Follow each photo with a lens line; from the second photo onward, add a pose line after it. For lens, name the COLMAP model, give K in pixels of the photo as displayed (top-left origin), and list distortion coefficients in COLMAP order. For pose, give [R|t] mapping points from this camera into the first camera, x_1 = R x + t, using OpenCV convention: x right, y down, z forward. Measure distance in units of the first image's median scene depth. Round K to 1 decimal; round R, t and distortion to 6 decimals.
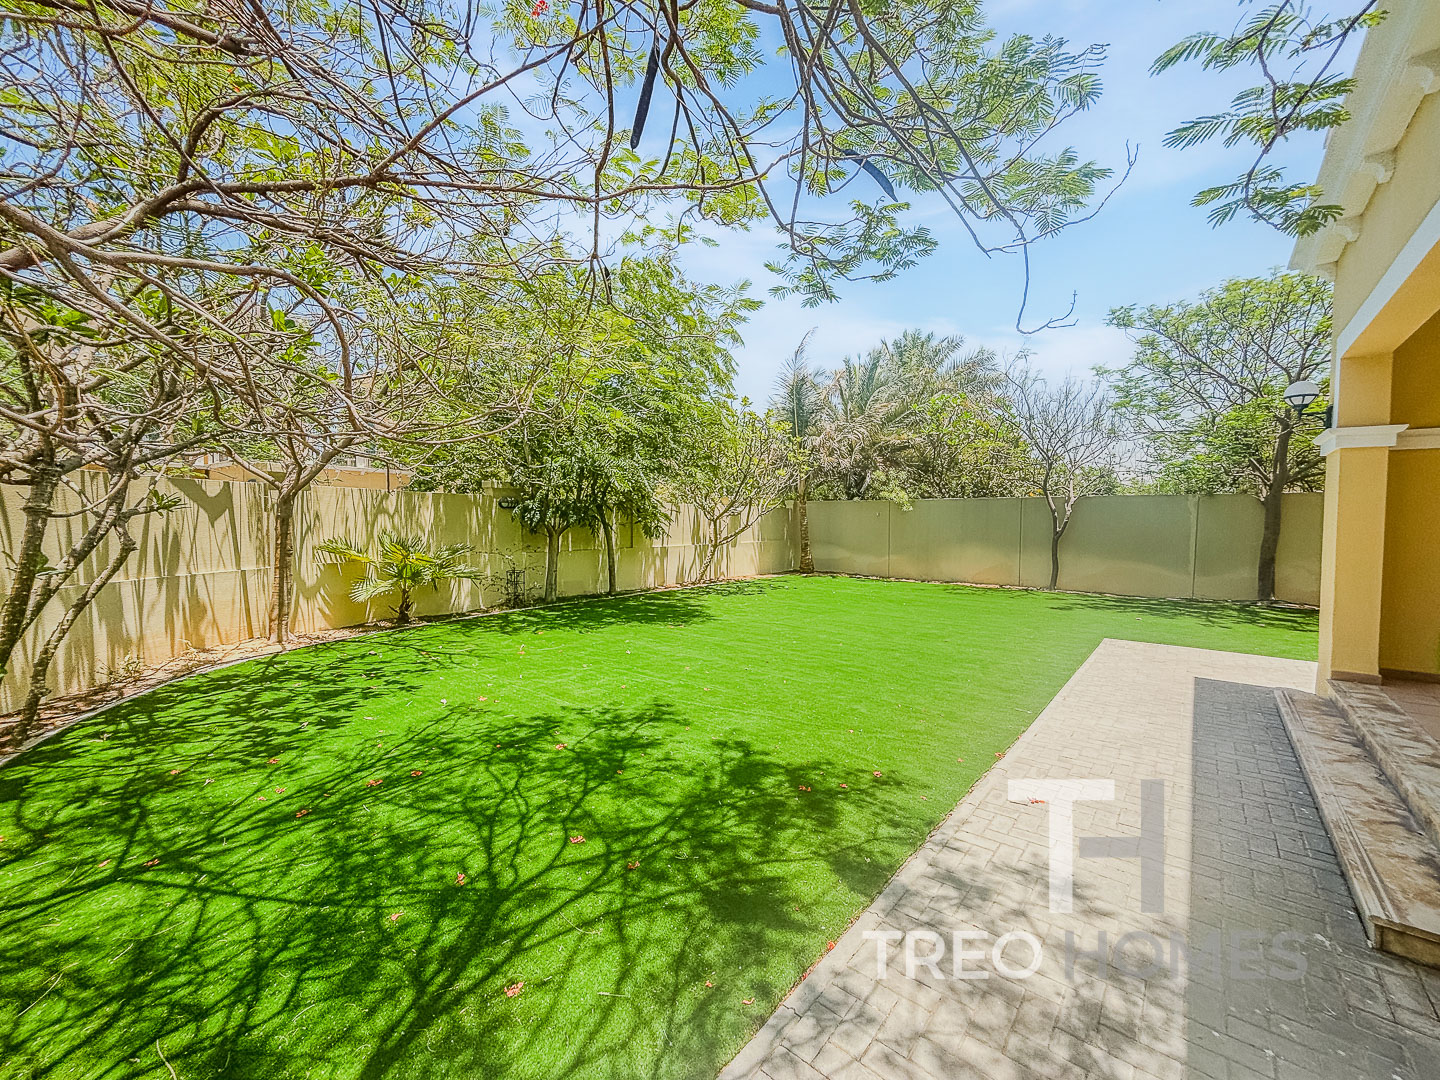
lens RADIAL K [[569.0, 0, 720.0], [0, 569.0, 540.0], [0, 0, 1]] dist [0.001457, 0.000063]
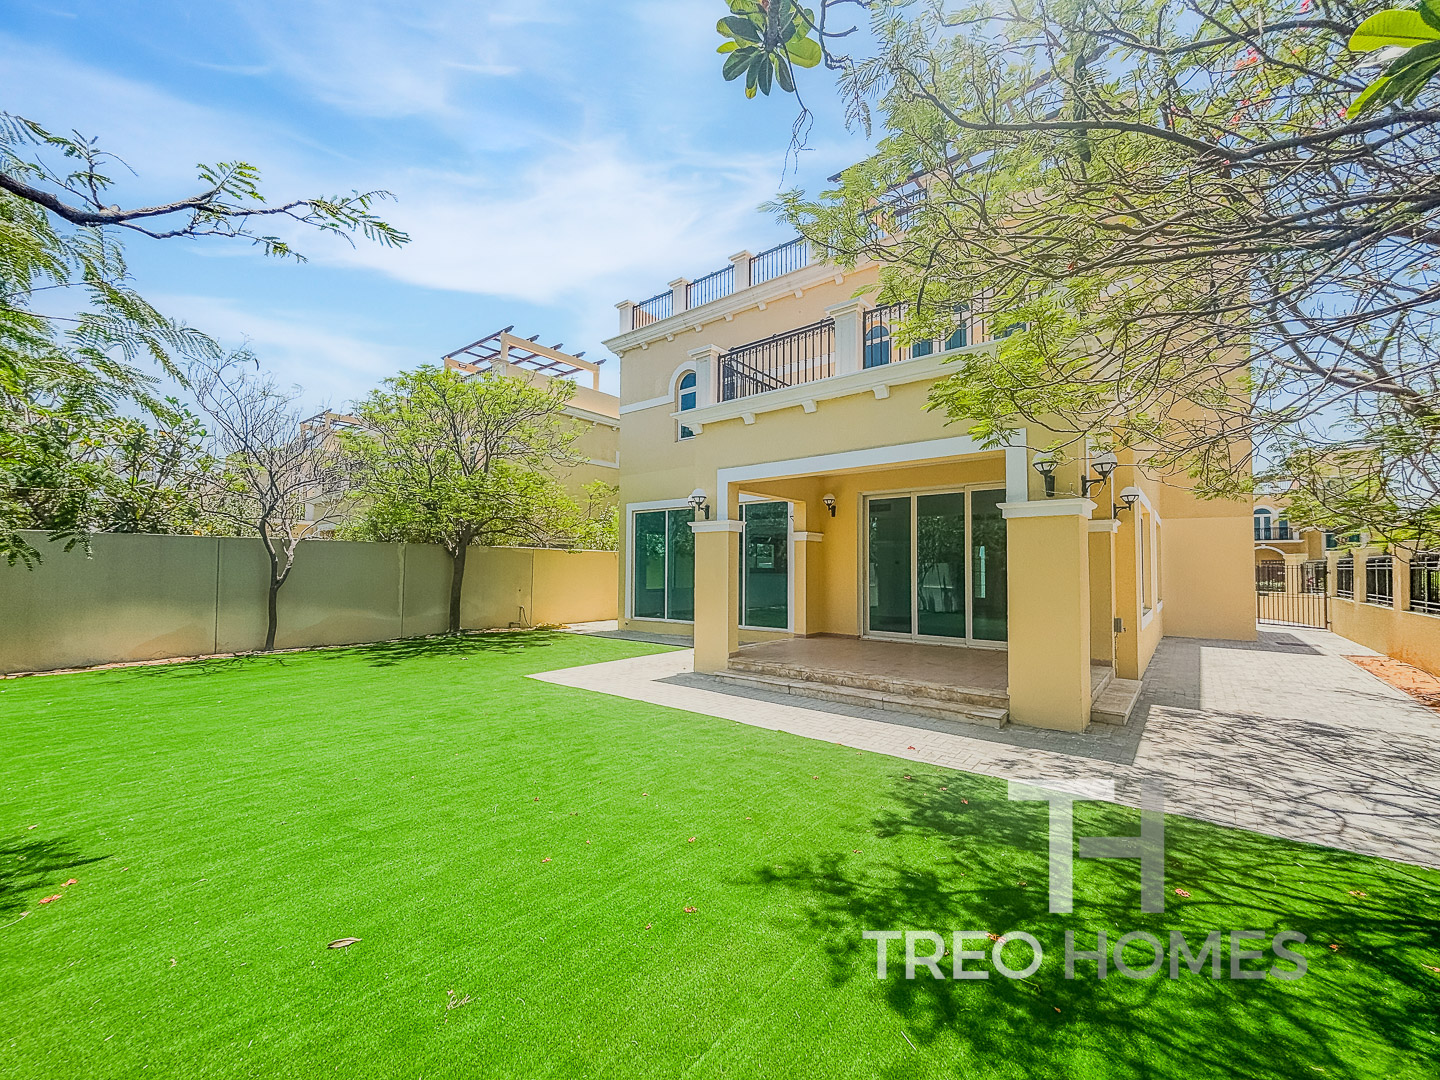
lens RADIAL K [[569.0, 0, 720.0], [0, 569.0, 540.0], [0, 0, 1]] dist [0.001457, 0.000063]
pose [[0.008764, 0.042152, 0.999073, -0.842259], [0.031451, 0.998605, -0.042408, -0.062133], [-0.999467, 0.031794, 0.007426, 1.161240]]
